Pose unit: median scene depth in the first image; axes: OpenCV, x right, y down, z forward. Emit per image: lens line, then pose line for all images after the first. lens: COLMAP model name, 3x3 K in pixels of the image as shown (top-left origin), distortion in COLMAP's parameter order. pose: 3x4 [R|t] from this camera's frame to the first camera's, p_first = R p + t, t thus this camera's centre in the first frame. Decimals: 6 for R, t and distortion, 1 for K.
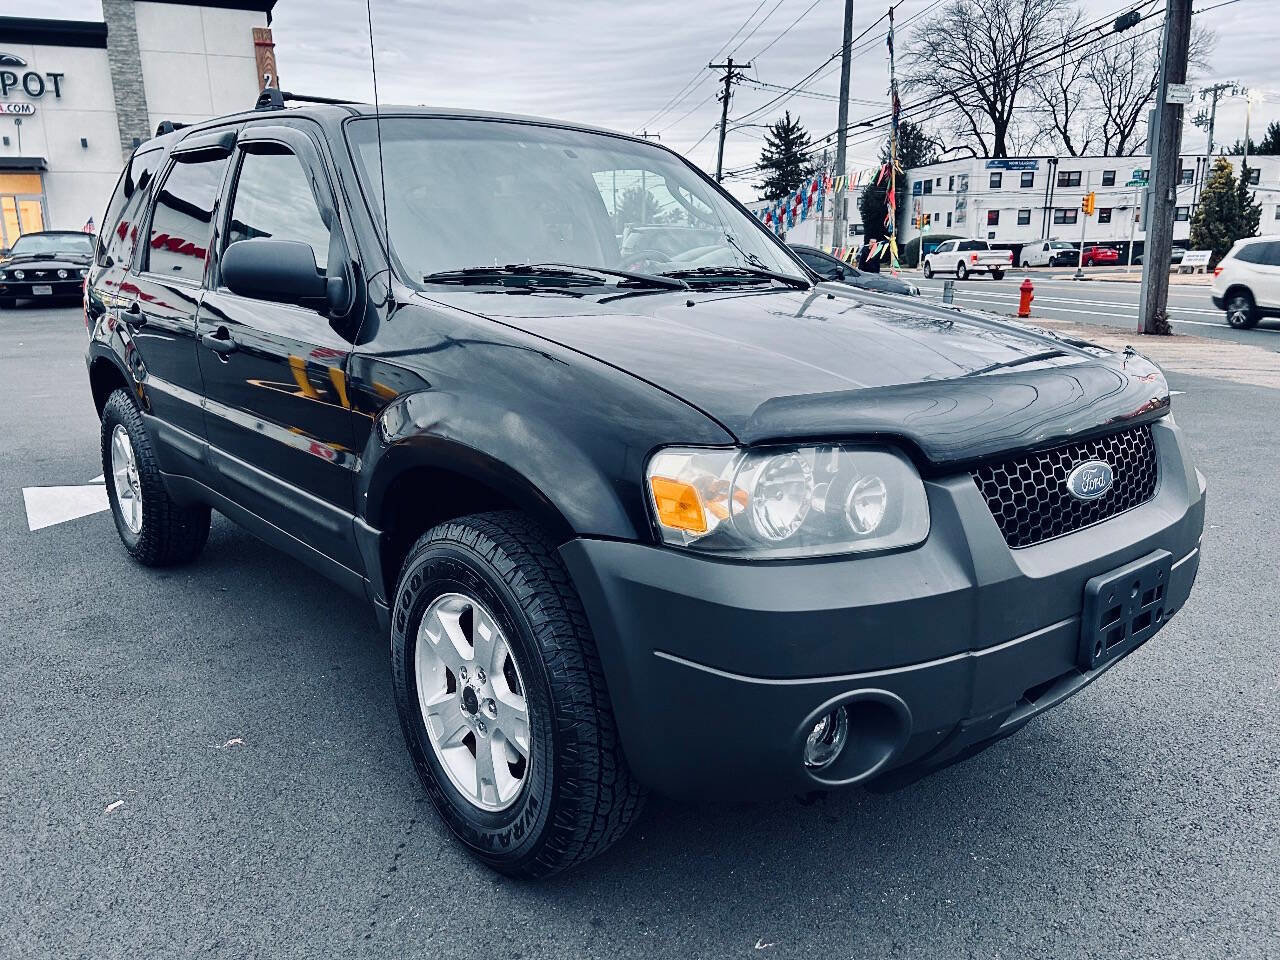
lens RADIAL K [[954.0, 0, 649.7], [0, 954.0, 489.6], [0, 0, 1]] dist [0.058606, -0.058323]
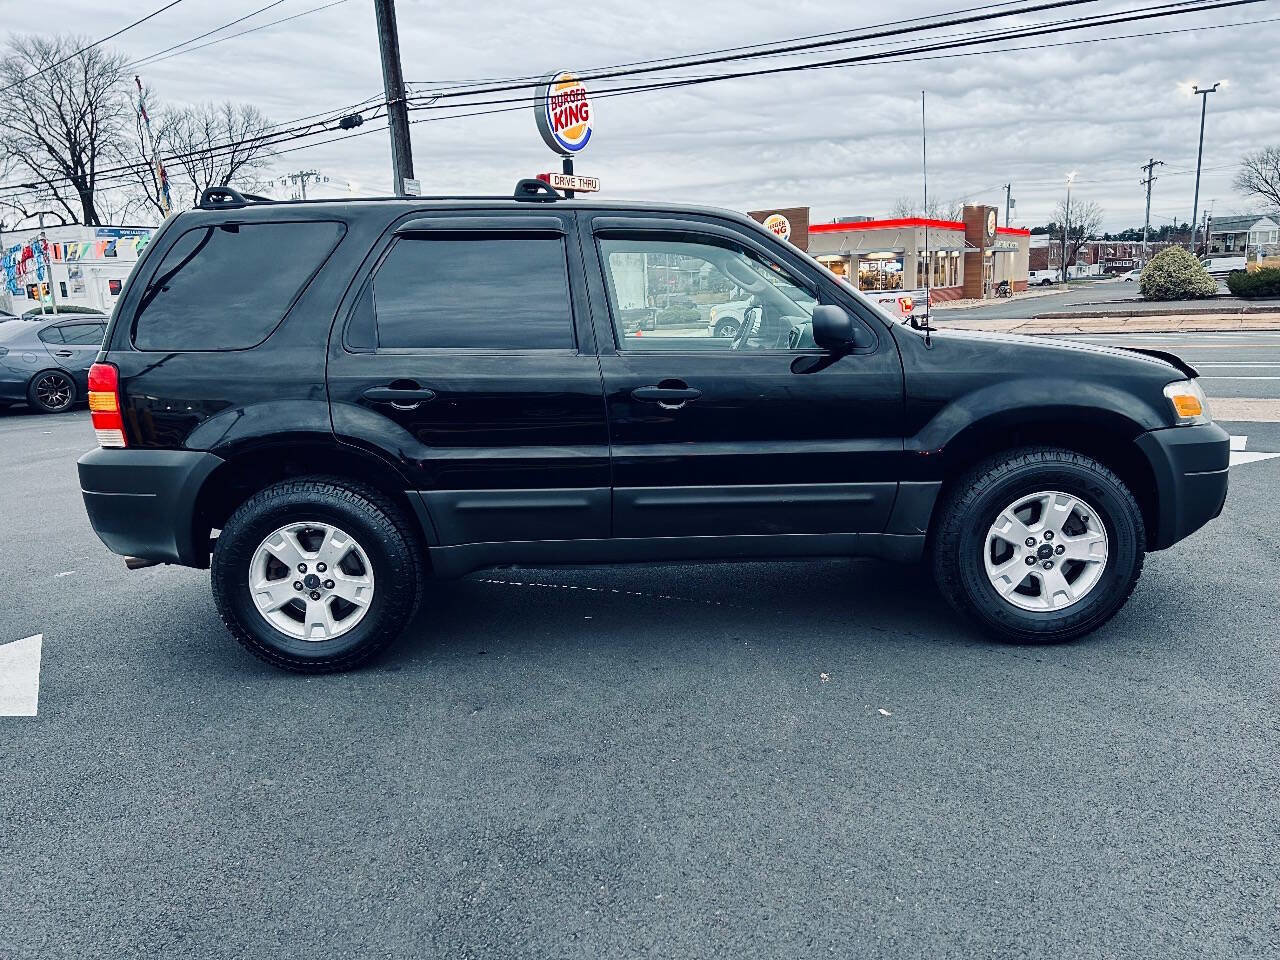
lens RADIAL K [[954.0, 0, 649.7], [0, 954.0, 489.6], [0, 0, 1]] dist [0.058606, -0.058323]
pose [[0.640385, -0.166935, 0.749693, -0.230414], [0.217651, 0.975525, 0.031305, -0.012693], [-0.736570, 0.143124, 0.661045, 0.039836]]
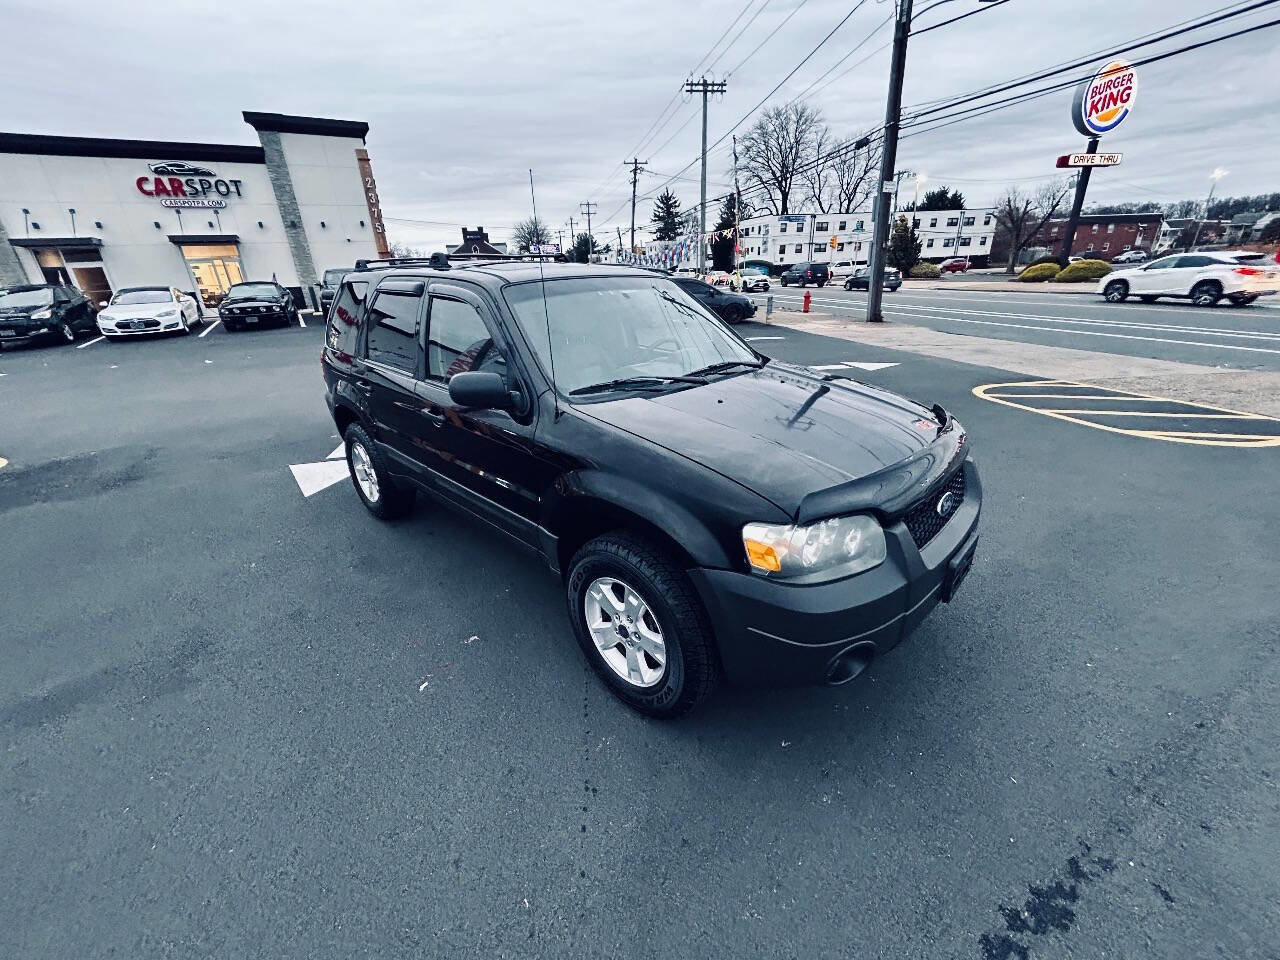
lens RADIAL K [[511.9, 0, 645.9], [0, 511.9, 480.0], [0, 0, 1]] dist [0.000148, 0.000254]
pose [[0.994942, -0.061713, 0.079257, -0.022973], [0.049563, 0.987890, 0.147025, -0.024811], [-0.087370, -0.142353, 0.985952, 0.005111]]
